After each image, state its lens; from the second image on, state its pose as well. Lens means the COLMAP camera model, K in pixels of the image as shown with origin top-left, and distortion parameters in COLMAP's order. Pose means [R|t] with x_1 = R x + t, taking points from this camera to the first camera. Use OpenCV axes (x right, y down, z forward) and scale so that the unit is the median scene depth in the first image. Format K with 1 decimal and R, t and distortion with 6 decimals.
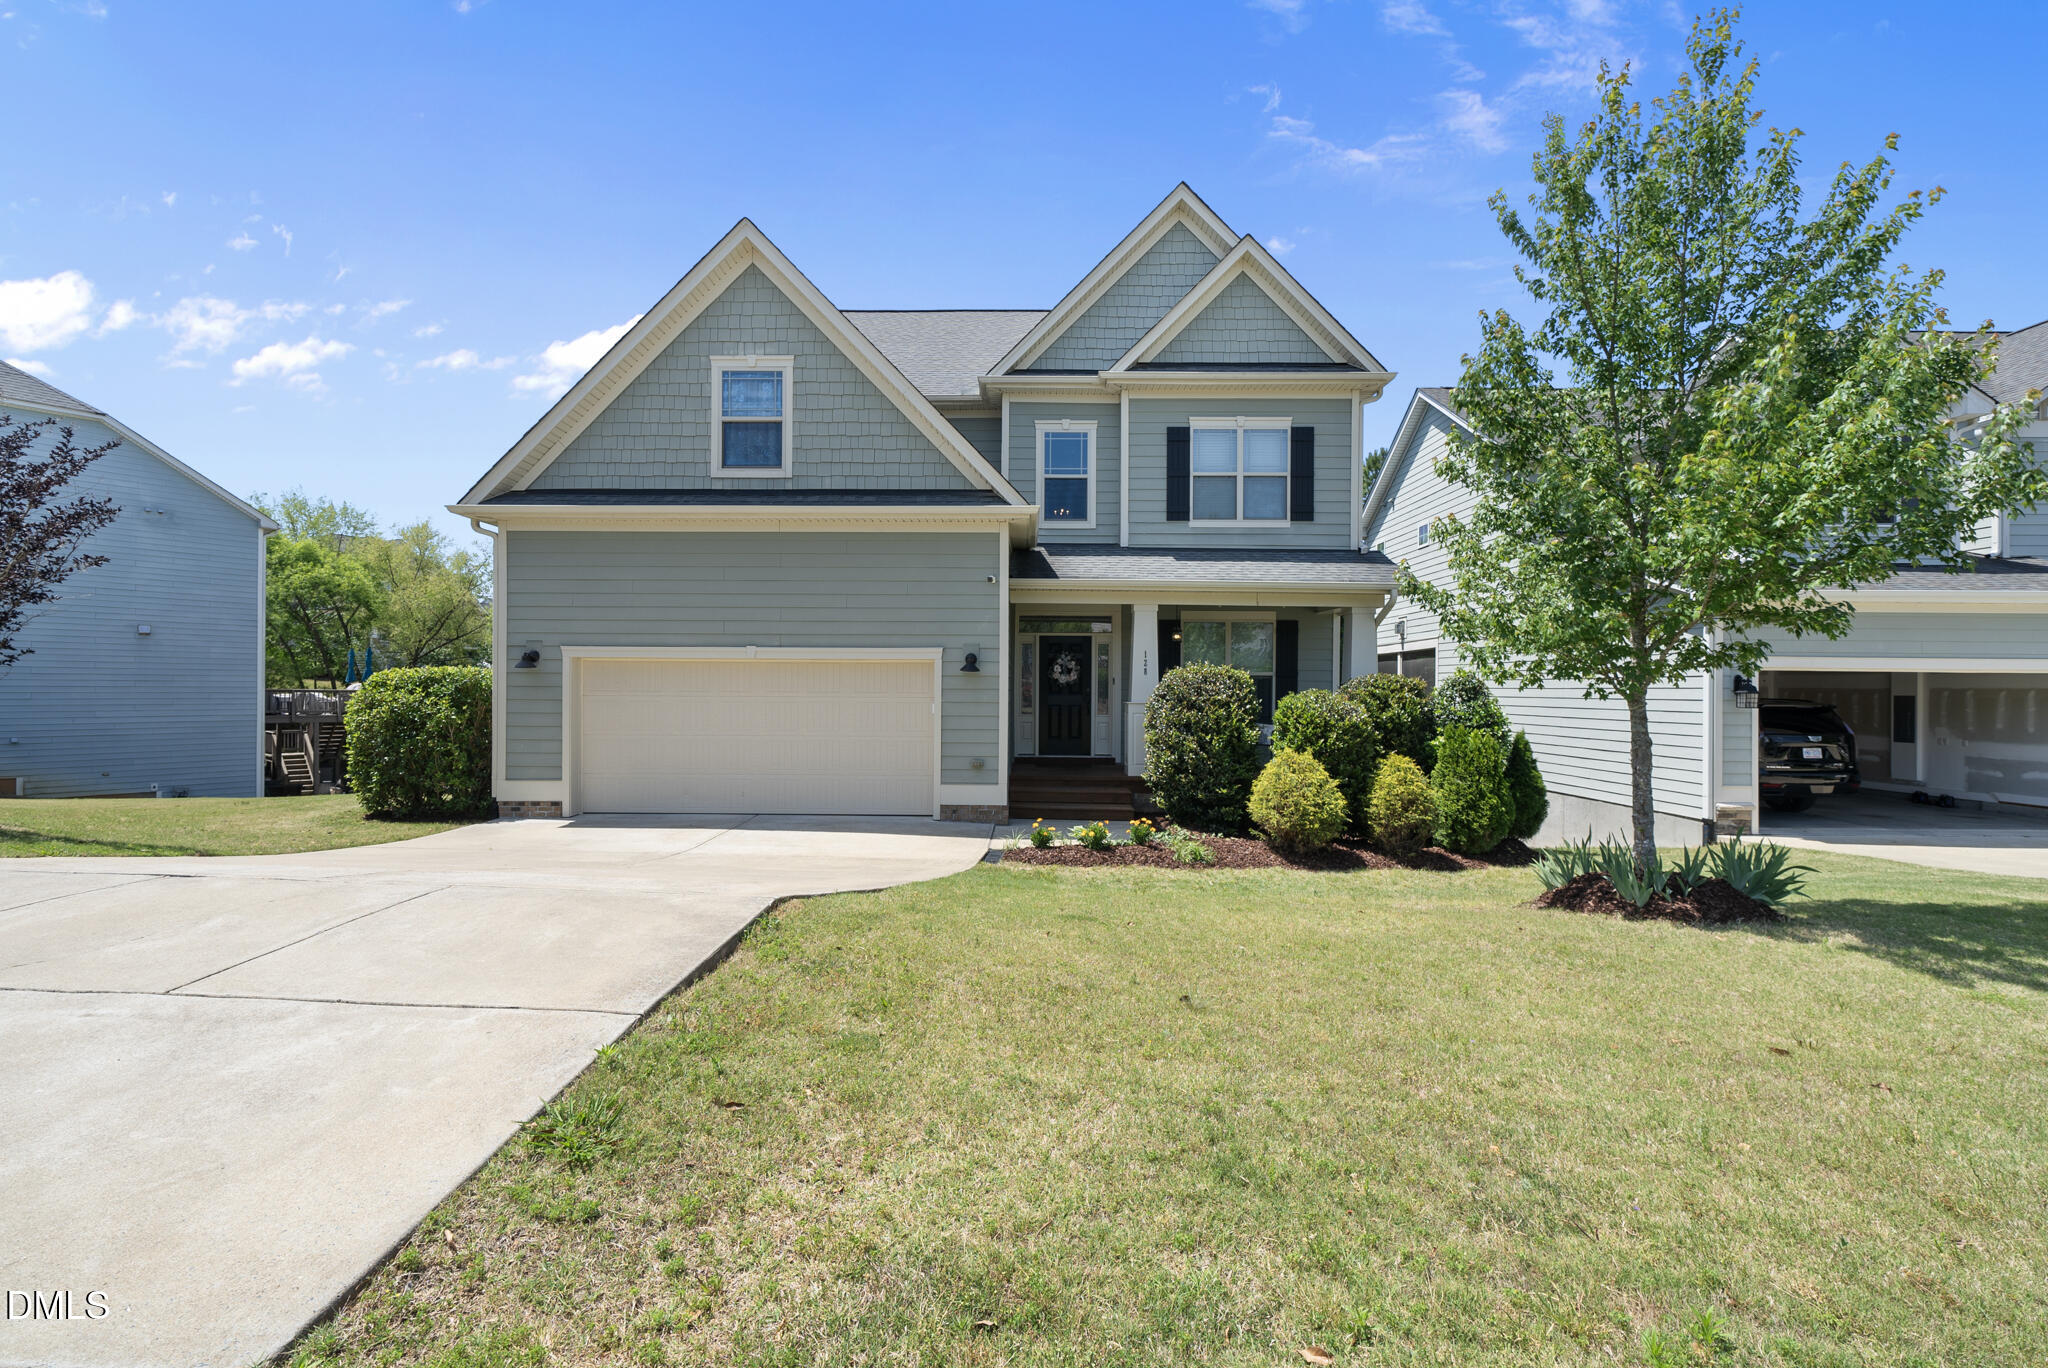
lens RADIAL K [[850.0, 0, 1016.8], [0, 850.0, 689.2], [0, 0, 1]] dist [0.001532, 0.000018]
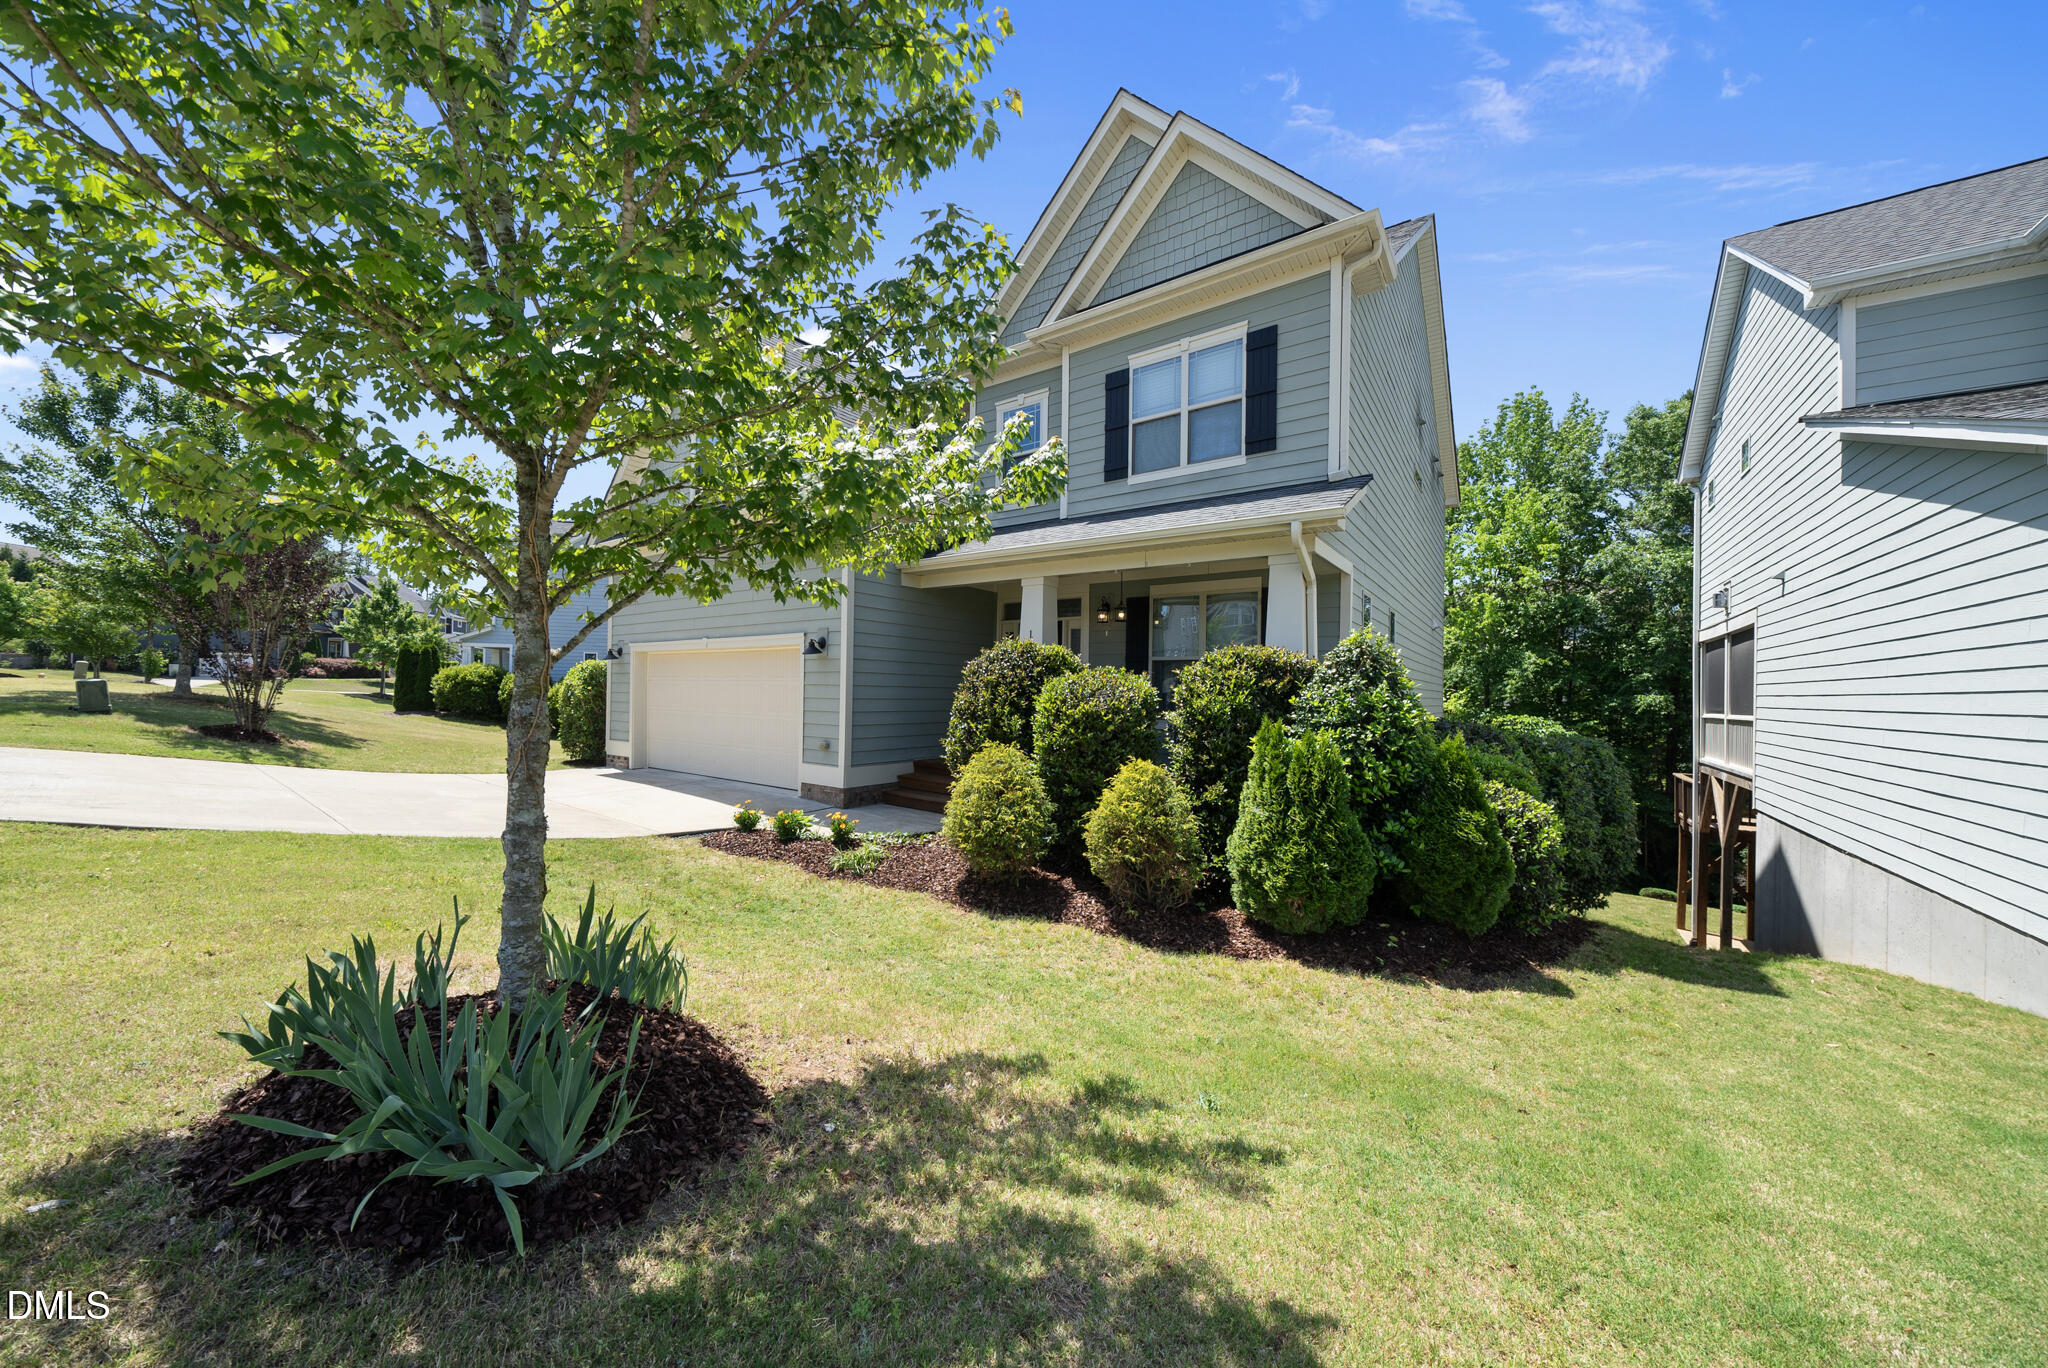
lens RADIAL K [[707.9, 0, 1025.6], [0, 707.9, 686.0], [0, 0, 1]] dist [-0.002384, -0.000463]
pose [[0.809593, 0.002723, -0.586986, 0.535580], [-0.015325, 0.999746, -0.016499, 0.022695], [0.586792, 0.022353, 0.809429, 0.374145]]
